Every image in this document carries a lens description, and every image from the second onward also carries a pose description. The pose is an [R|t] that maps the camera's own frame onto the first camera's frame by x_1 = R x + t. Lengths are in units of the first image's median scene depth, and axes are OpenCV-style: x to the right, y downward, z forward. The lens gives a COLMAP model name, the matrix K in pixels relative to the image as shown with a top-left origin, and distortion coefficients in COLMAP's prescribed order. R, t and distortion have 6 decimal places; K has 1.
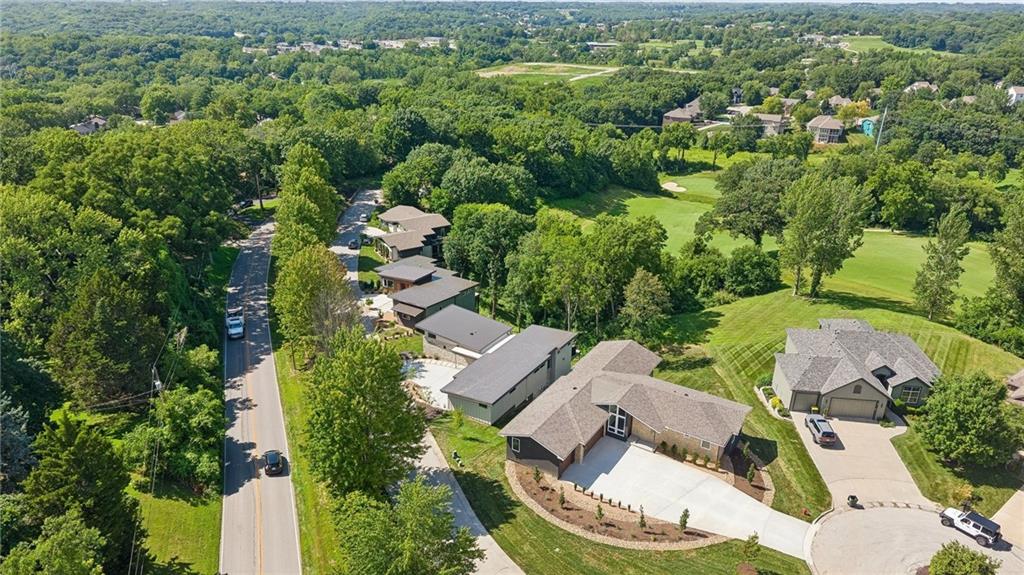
lens RADIAL K [[696.1, 0, 518.0], [0, 696.1, 286.7], [0, 0, 1]] dist [0.036527, -0.039564]
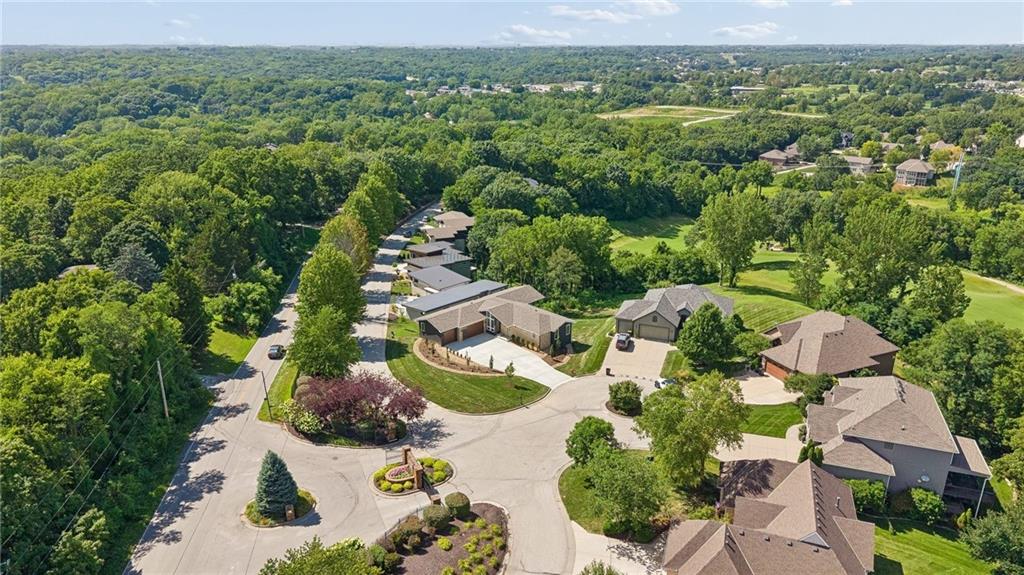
lens RADIAL K [[696.1, 0, 518.0], [0, 696.1, 286.7], [0, 0, 1]] dist [0.036527, -0.039564]
pose [[0.975882, 0.065101, -0.208364, 0.240103], [-0.076705, 0.995893, -0.048099, 0.082034], [0.204377, 0.062922, 0.976868, -0.253769]]
